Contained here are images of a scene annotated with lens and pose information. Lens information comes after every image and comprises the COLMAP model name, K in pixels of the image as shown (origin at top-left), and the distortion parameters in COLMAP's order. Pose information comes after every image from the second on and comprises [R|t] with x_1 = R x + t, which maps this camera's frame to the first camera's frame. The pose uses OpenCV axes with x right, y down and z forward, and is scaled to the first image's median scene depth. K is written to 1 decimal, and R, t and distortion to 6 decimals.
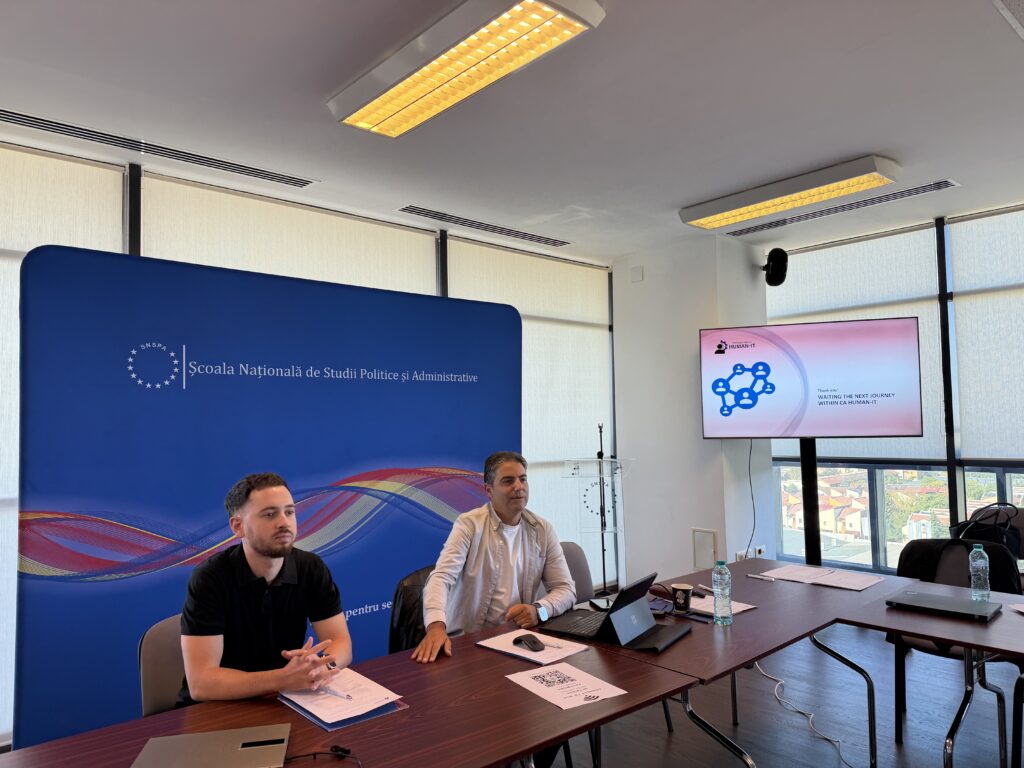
lens RADIAL K [[716.5, 0, 513.3], [0, 716.5, 386.6], [0, 0, 1]] dist [0.143880, -0.207852]
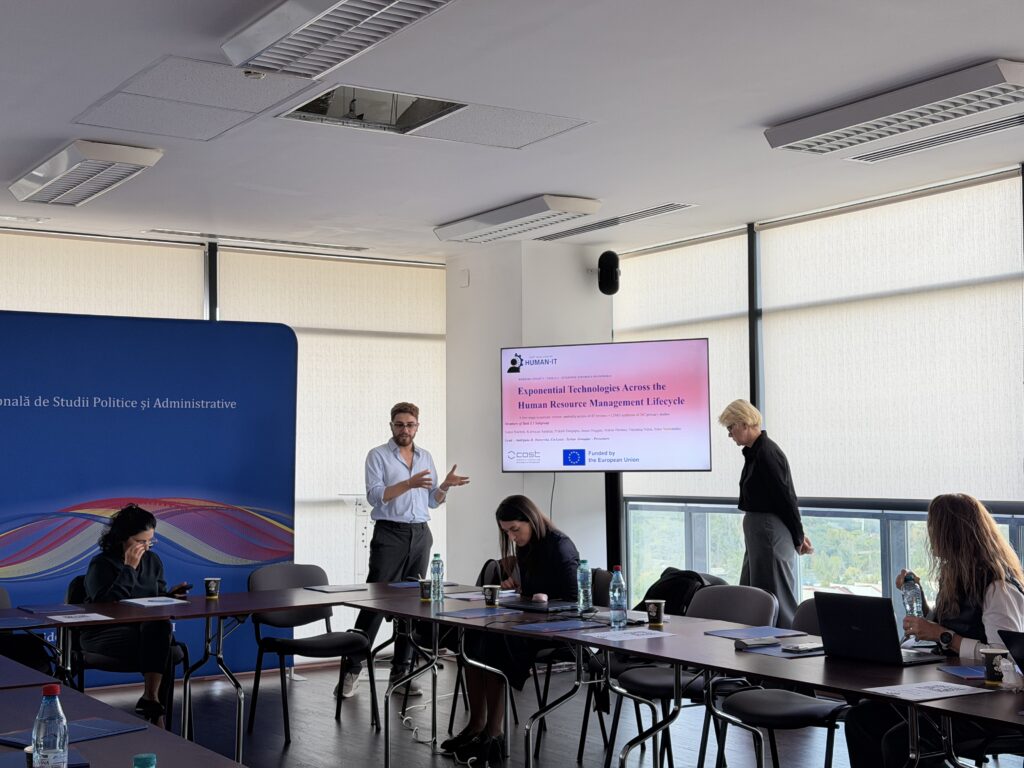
lens RADIAL K [[1432.6, 0, 519.8], [0, 1432.6, 384.3], [0, 0, 1]] dist [0.169293, -0.301965]
pose [[0.986461, 0.001650, -0.163985, 0.686821], [-0.001678, 0.999999, -0.000029, -0.042522], [0.163985, 0.000304, 0.986463, -0.872656]]
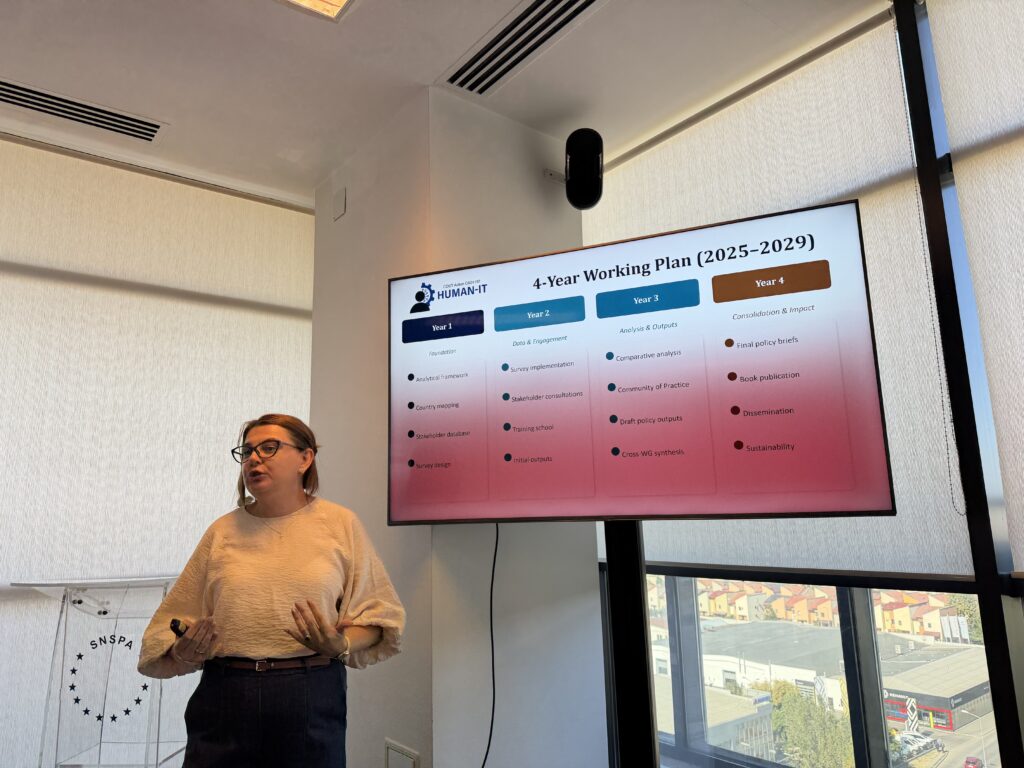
lens RADIAL K [[716.5, 0, 513.3], [0, 716.5, 386.6], [0, 0, 1]] dist [0.143880, -0.207852]
pose [[0.997386, -0.019586, -0.069548, 0.441806], [0.010788, 0.992135, -0.124703, 0.054524], [0.071443, 0.123627, 0.989754, 0.688216]]
